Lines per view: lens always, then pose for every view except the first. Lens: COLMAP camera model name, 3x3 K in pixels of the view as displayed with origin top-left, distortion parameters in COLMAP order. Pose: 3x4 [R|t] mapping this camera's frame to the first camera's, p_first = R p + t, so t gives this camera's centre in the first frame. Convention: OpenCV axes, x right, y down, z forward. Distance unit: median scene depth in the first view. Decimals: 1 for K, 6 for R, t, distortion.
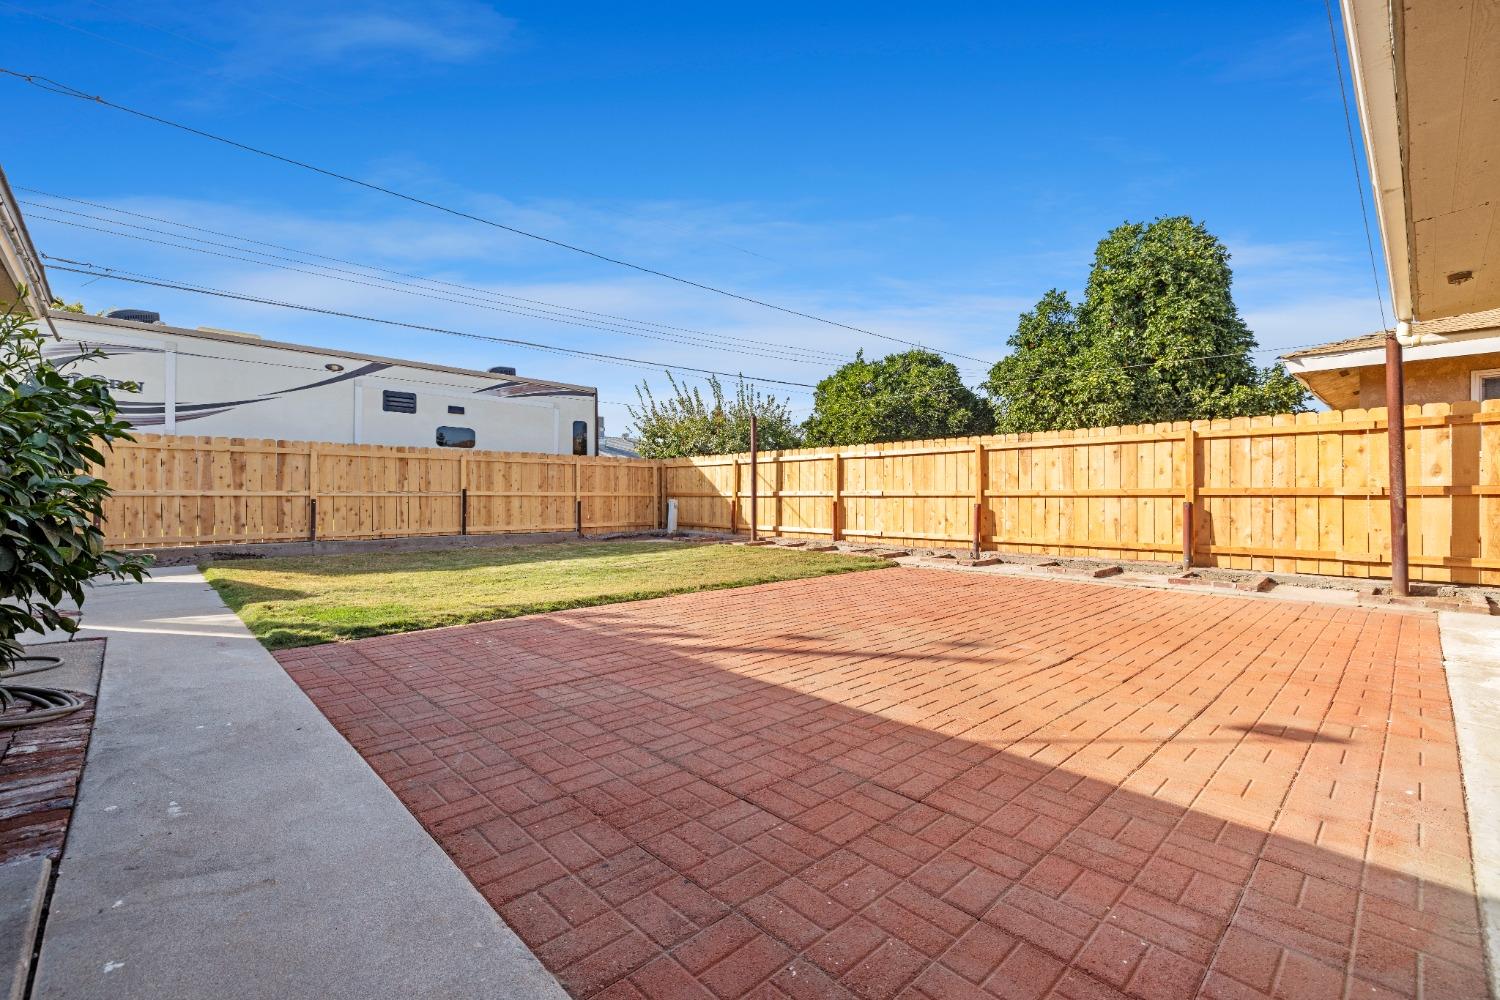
lens RADIAL K [[632.5, 0, 749.9], [0, 632.5, 507.4], [0, 0, 1]] dist [0.001442, 0.000154]
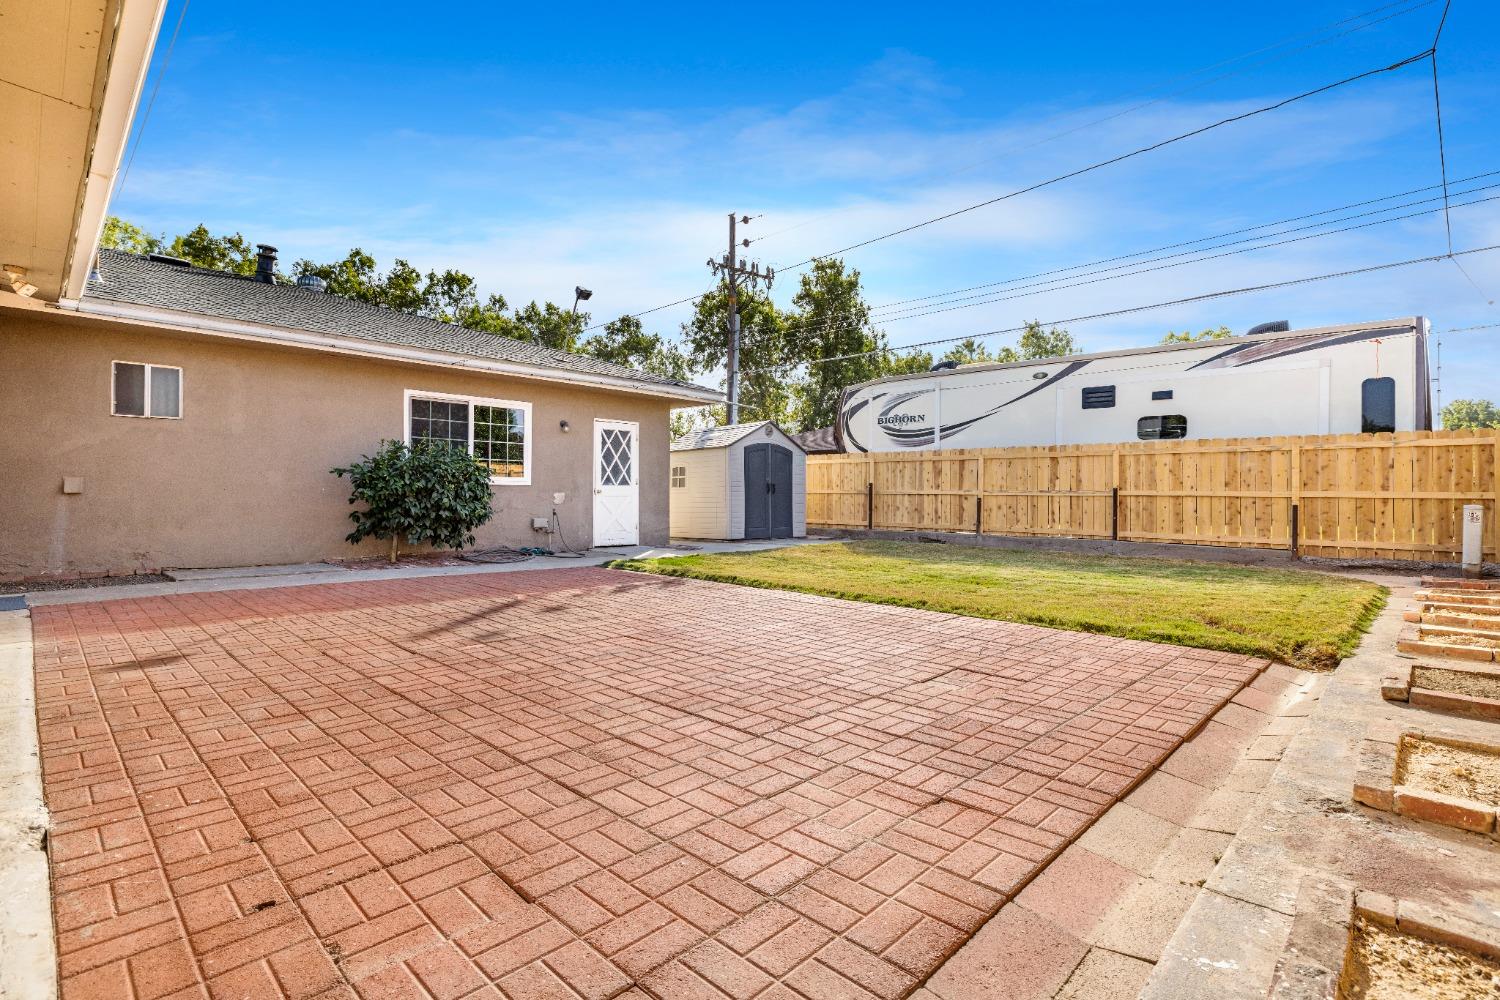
lens RADIAL K [[692.4, 0, 752.3], [0, 692.4, 485.9], [0, 0, 1]] dist [-0.002564, -0.000158]
pose [[0.061131, -0.011371, -0.998065, 0.470125], [-0.026587, 0.999562, -0.013016, -0.005706], [0.997776, 0.027331, 0.060802, 0.432240]]
